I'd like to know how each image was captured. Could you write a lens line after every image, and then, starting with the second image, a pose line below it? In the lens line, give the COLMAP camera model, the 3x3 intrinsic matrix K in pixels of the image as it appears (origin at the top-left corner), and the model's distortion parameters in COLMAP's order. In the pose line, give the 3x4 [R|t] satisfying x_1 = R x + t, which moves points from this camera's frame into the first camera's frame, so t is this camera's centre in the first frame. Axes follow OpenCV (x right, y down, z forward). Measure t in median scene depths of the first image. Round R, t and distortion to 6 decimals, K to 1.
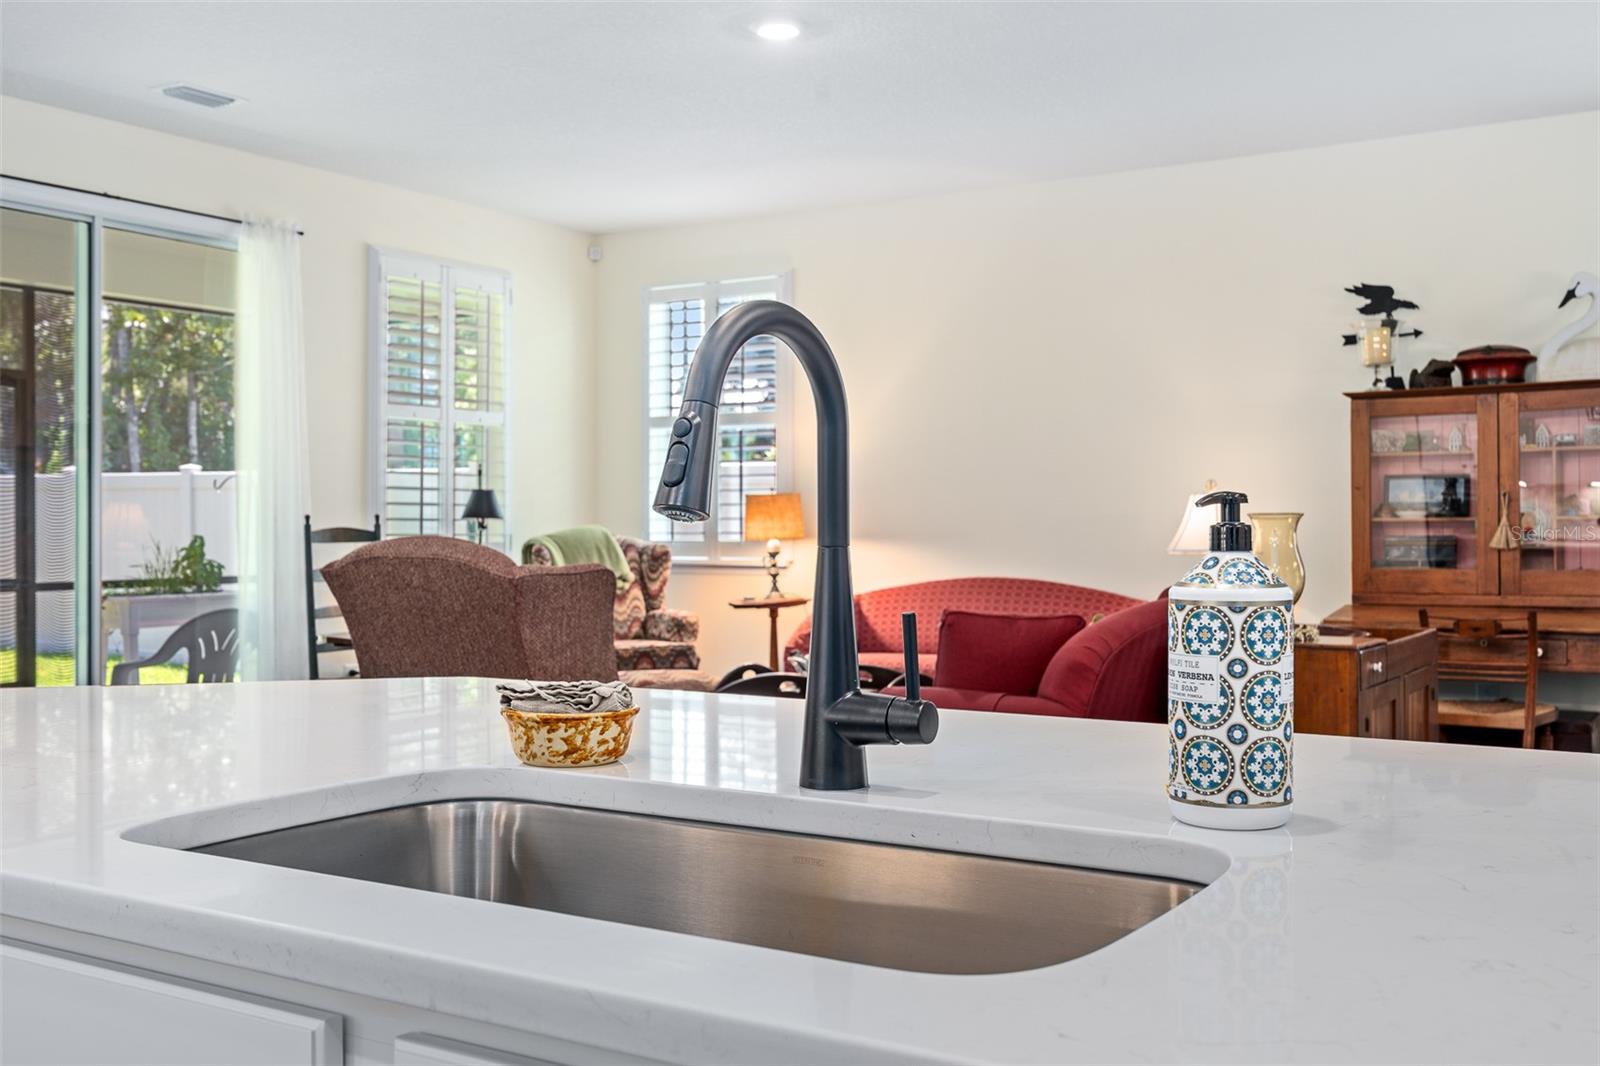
lens RADIAL K [[1561.6, 0, 796.8], [0, 1561.6, 536.1], [0, 0, 1]] dist [0.004343, 0.000000]
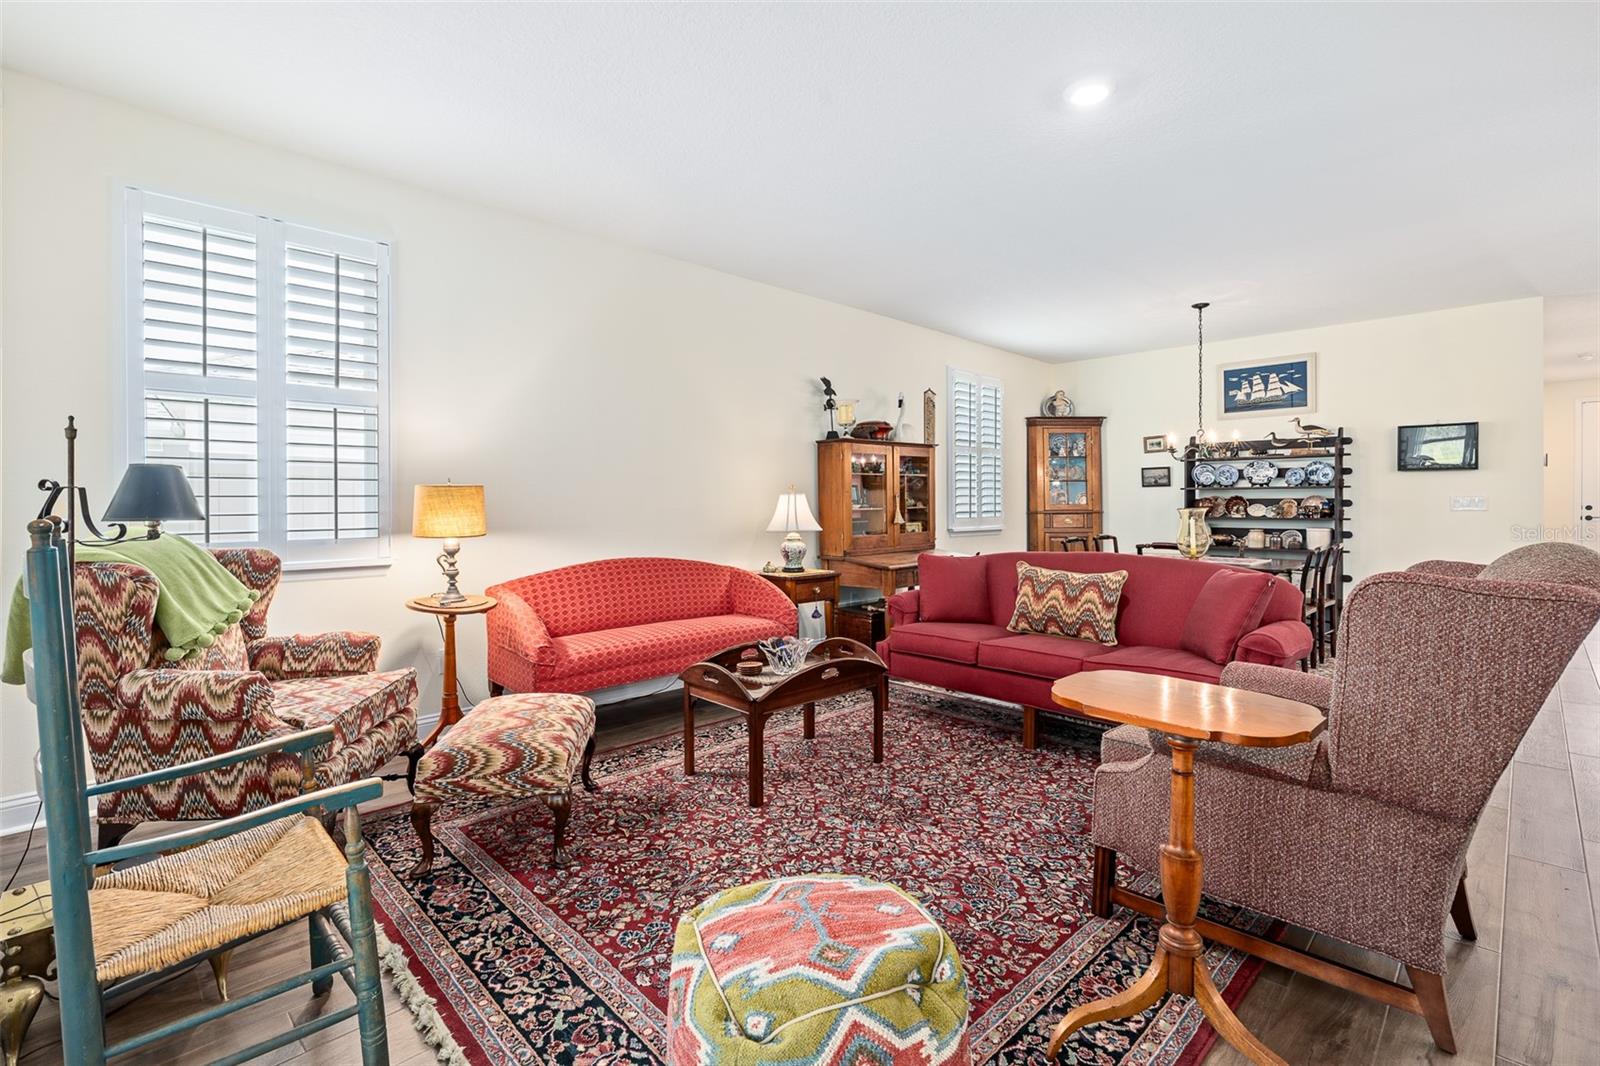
lens RADIAL K [[723.5, 0, 793.0], [0, 723.5, 505.0], [0, 0, 1]] dist [-0.007596, 0.002420]
pose [[0.240208, -0.001667, 0.970720, -0.447694], [0.012349, 0.999923, -0.001339, -0.015198], [-0.970643, 0.012309, 0.240210, 0.837100]]
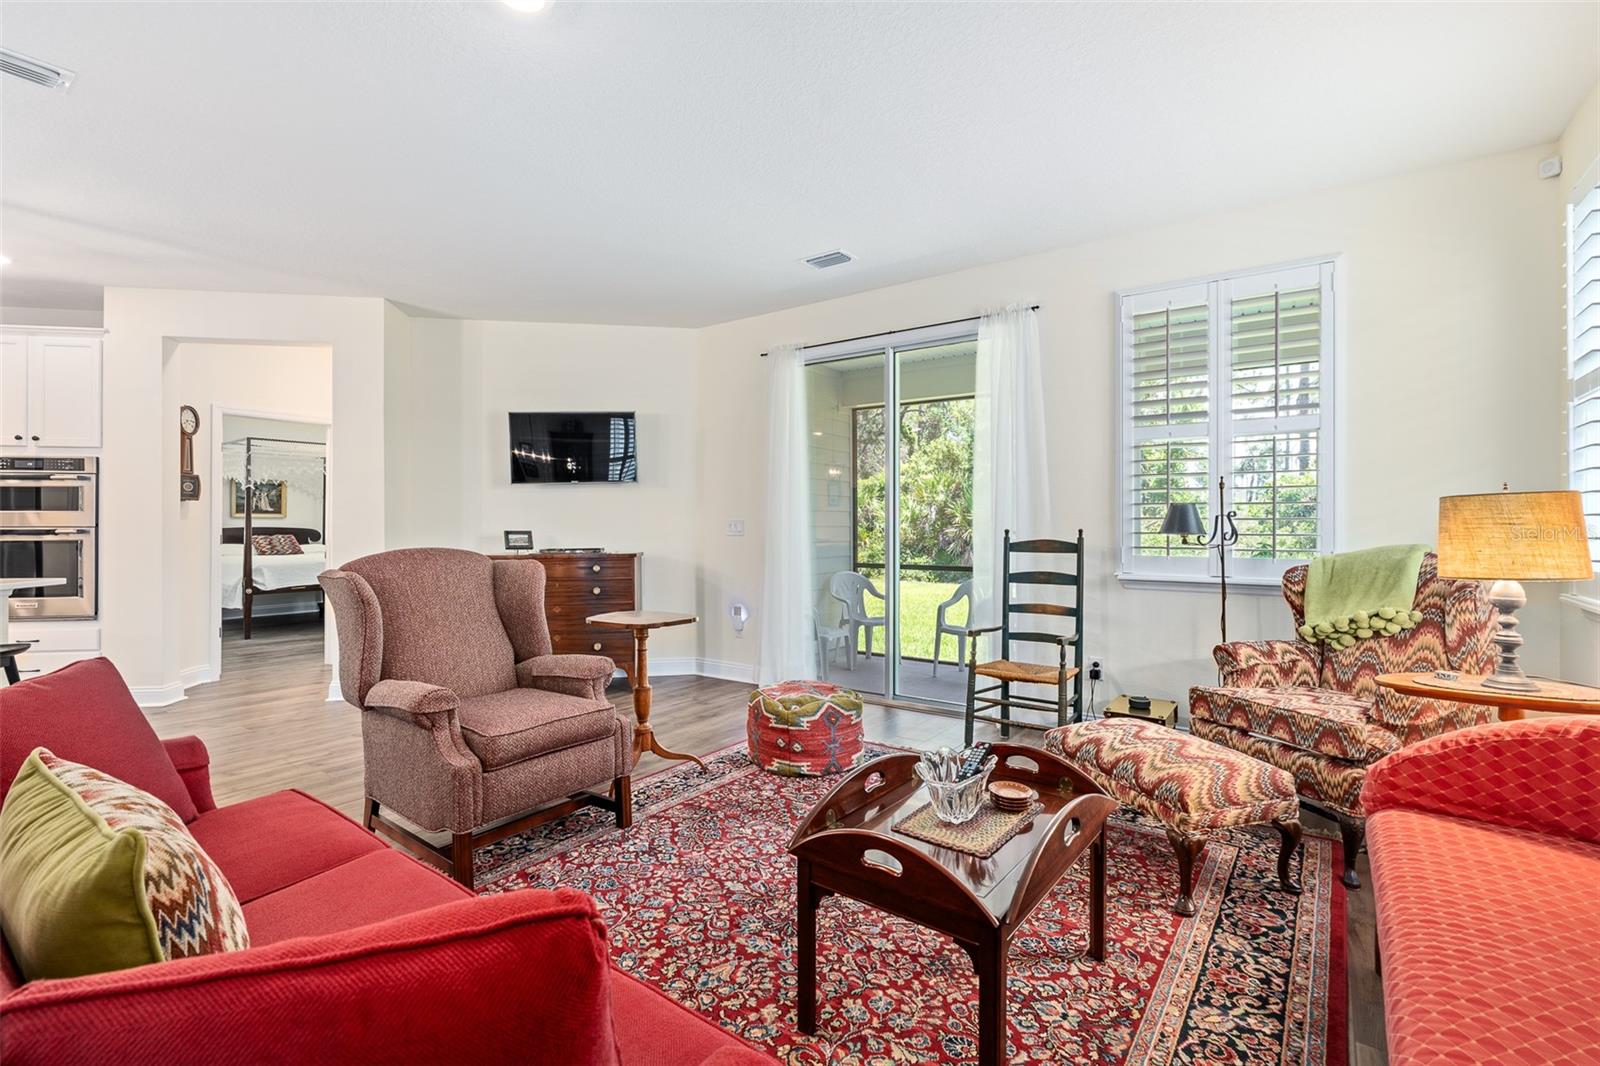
lens RADIAL K [[723.5, 0, 808.3], [0, 723.5, 521.8], [0, 0, 1]] dist [-0.007596, 0.002420]
pose [[-0.054121, -0.003548, -0.998528, 0.297255], [-0.008995, 0.999955, -0.003065, -0.017433], [0.998494, 0.008816, -0.054150, 0.913716]]
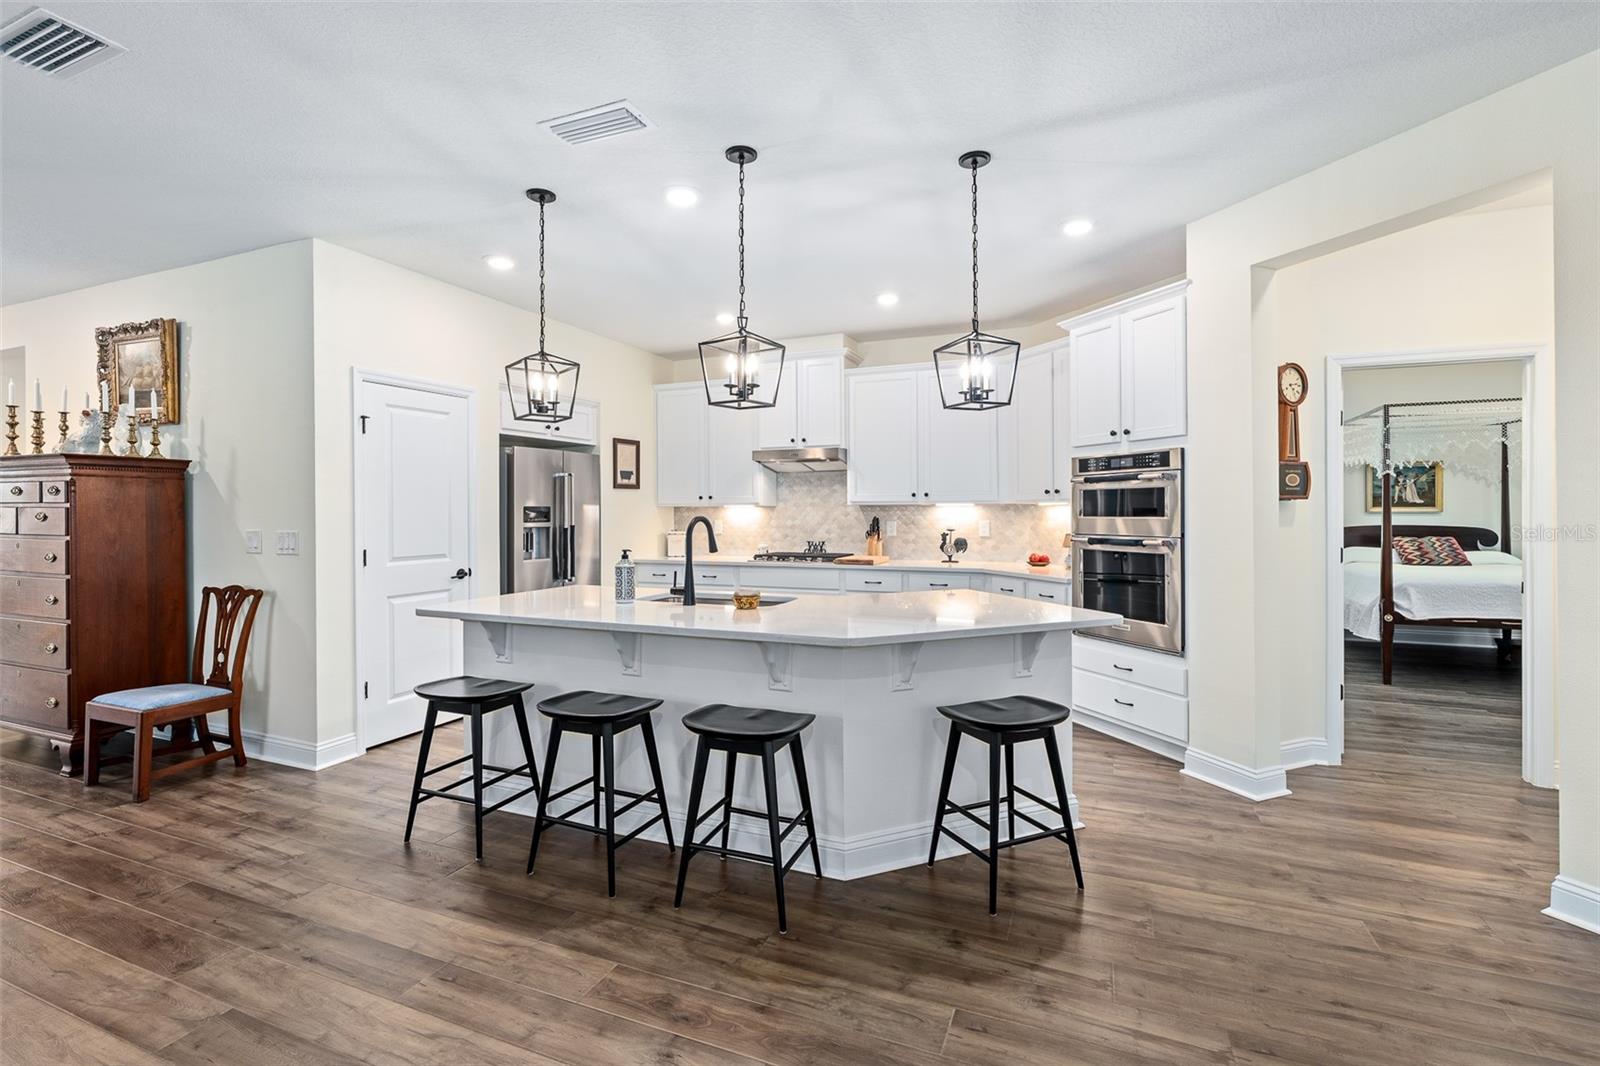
lens RADIAL K [[723.5, 0, 789.9], [0, 723.5, 508.8], [0, 0, 1]] dist [-0.007596, 0.002420]
pose [[-0.987401, 0.005238, -0.158150, 0.013800], [0.004251, 0.999969, 0.006576, -0.035165], [0.158180, 0.005821, -0.987393, 0.675459]]
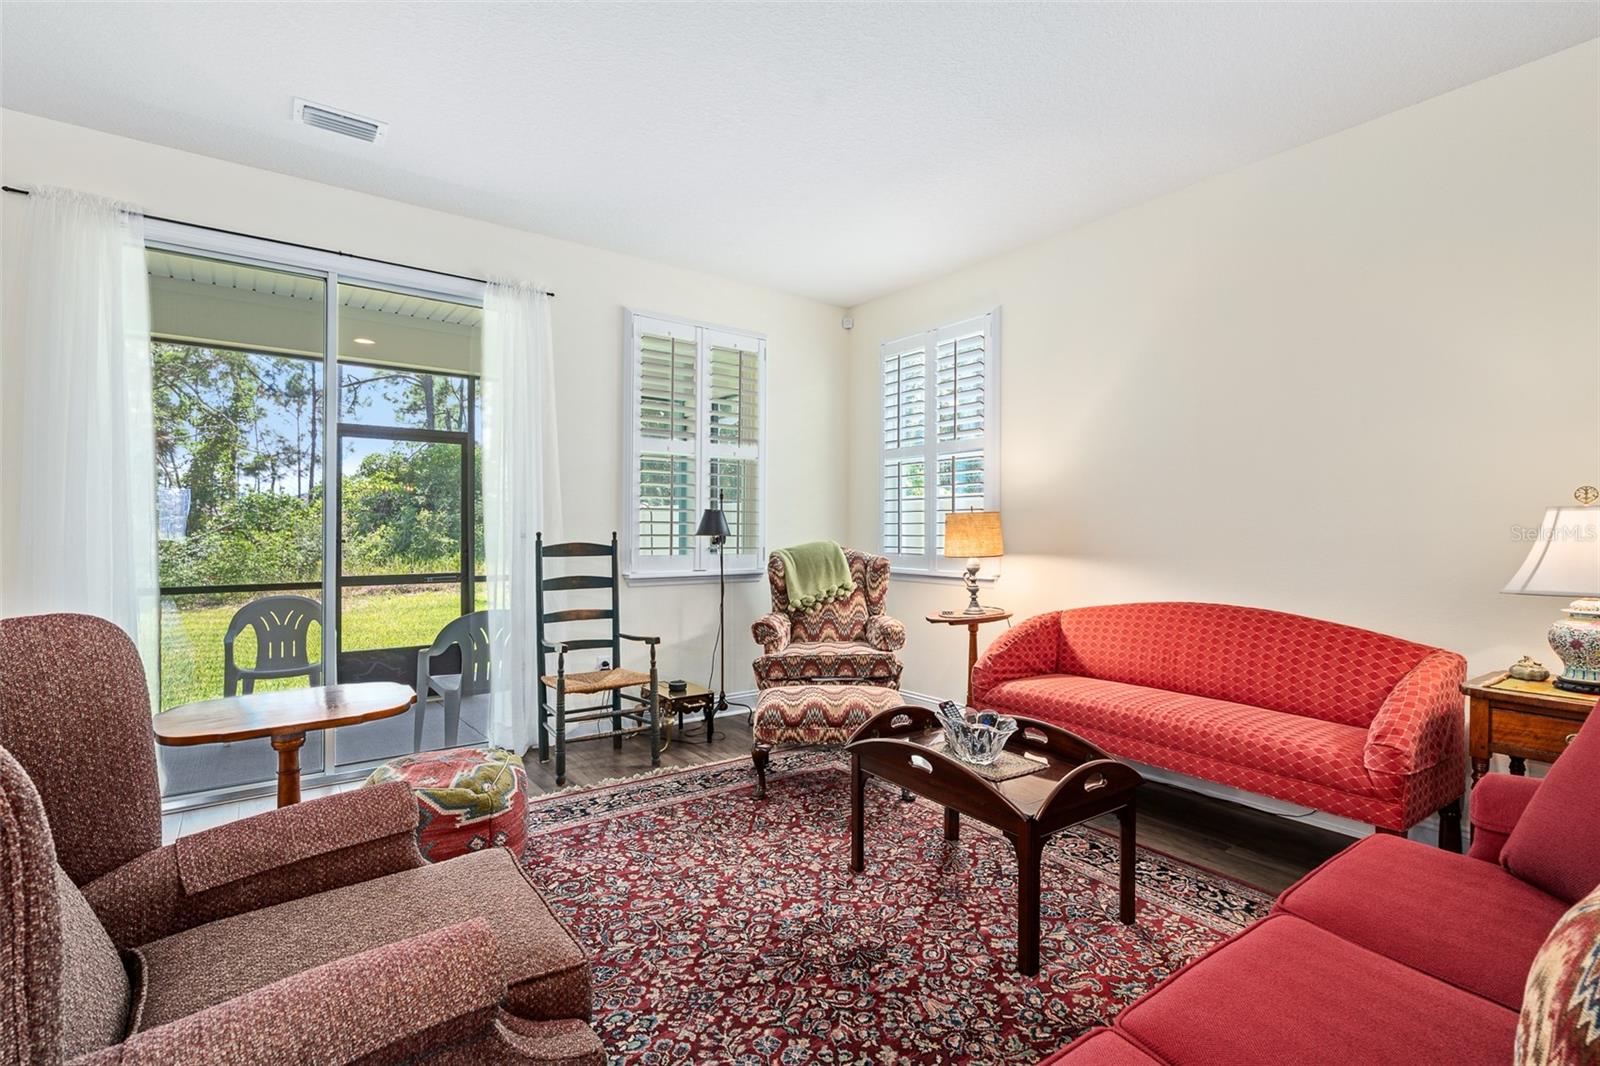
lens RADIAL K [[723.5, 0, 805.8], [0, 723.5, 530.5], [0, 0, 1]] dist [-0.007596, 0.002420]
pose [[0.934697, 0.003402, -0.355429, 0.062568], [-0.006912, 0.999939, -0.008606, -0.012336], [0.355378, 0.010501, 0.934664, 0.601121]]
